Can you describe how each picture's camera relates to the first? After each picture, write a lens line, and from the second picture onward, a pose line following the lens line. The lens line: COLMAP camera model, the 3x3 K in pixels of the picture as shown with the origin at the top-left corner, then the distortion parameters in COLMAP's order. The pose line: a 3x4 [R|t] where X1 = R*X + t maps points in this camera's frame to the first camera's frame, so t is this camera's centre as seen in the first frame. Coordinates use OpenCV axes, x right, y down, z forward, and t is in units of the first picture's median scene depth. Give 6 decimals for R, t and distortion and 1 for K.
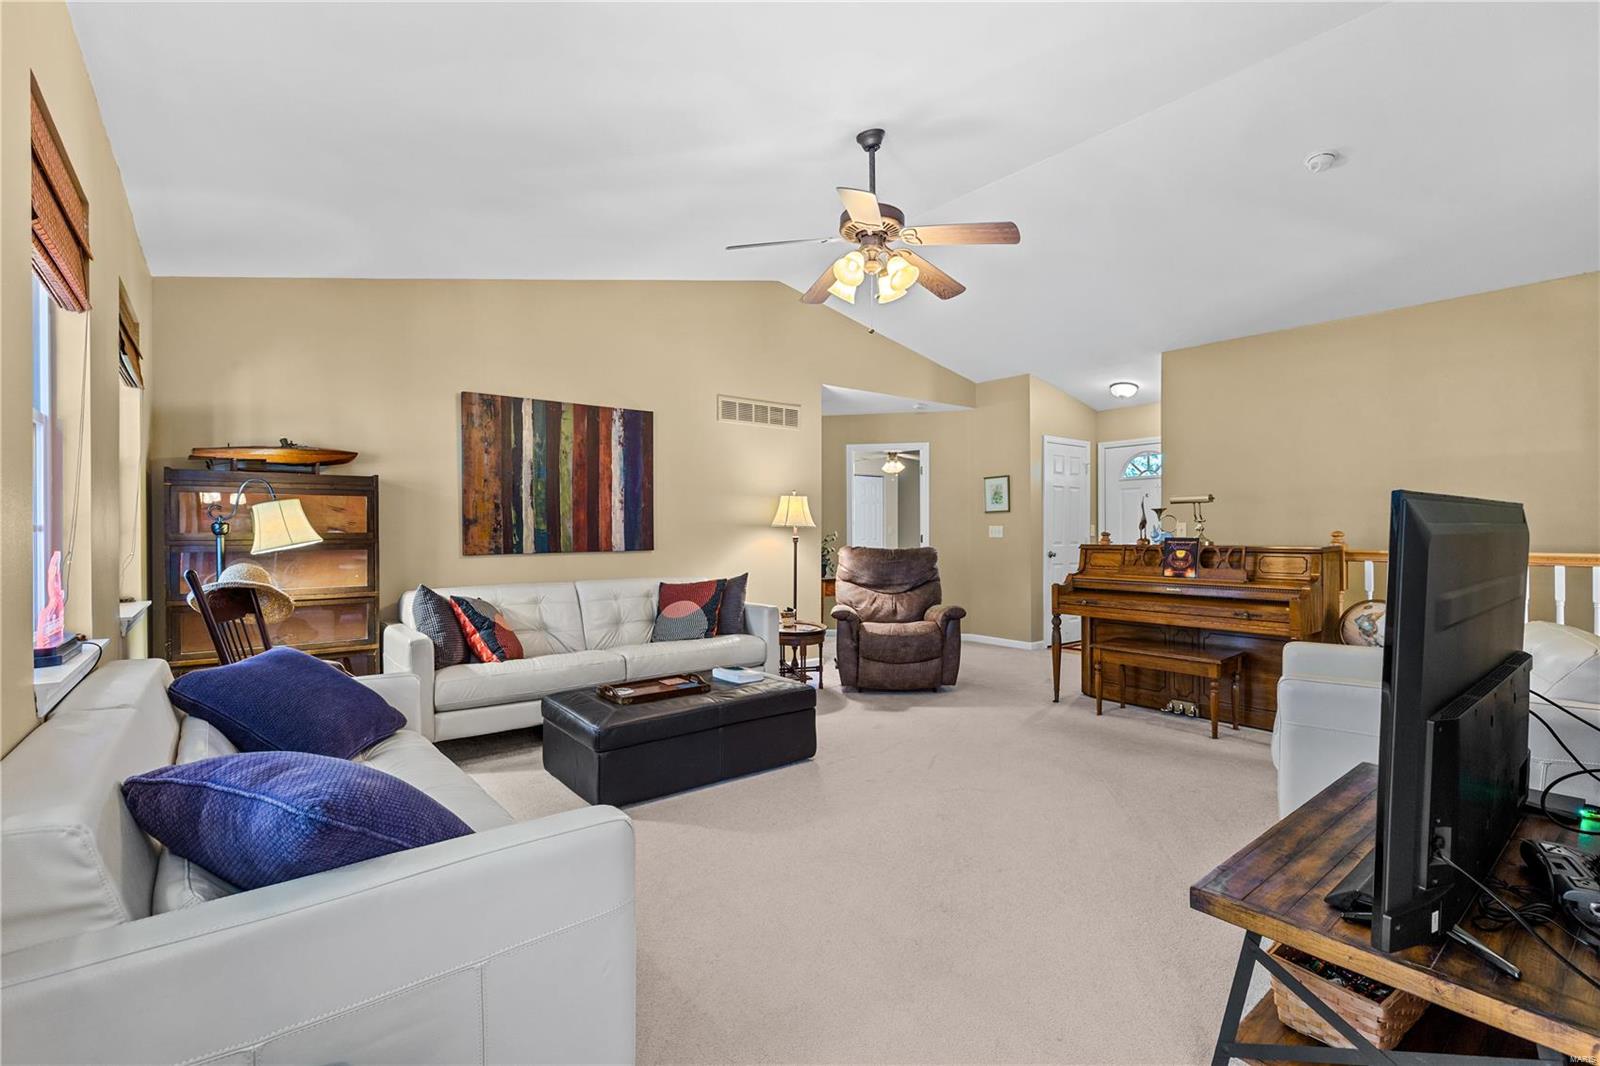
lens RADIAL K [[723.7, 0, 799.6], [0, 723.7, 541.8], [0, 0, 1]] dist [0.001427, -0.000094]
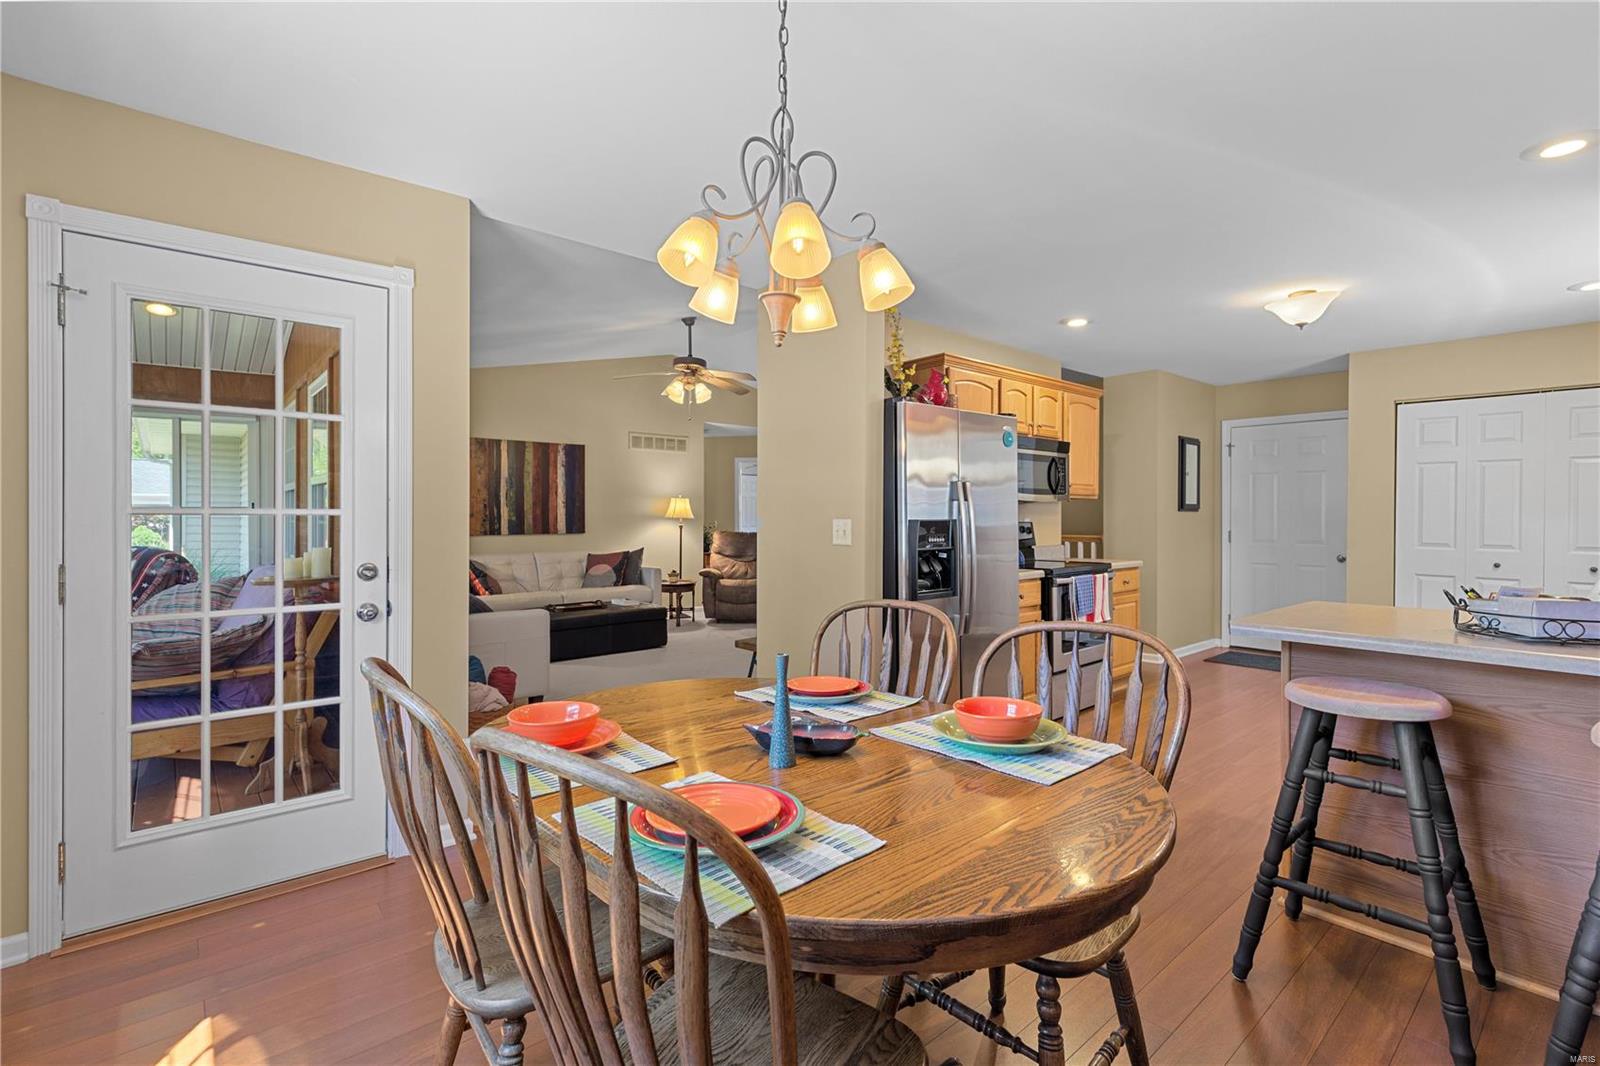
lens RADIAL K [[723.7, 0, 802.7], [0, 723.7, 518.6], [0, 0, 1]] dist [0.001427, -0.000094]
pose [[0.998693, -0.000231, 0.051107, 0.197528], [0.000912, 0.999911, -0.013304, 0.001573], [-0.051099, 0.013333, 0.998605, -0.615845]]
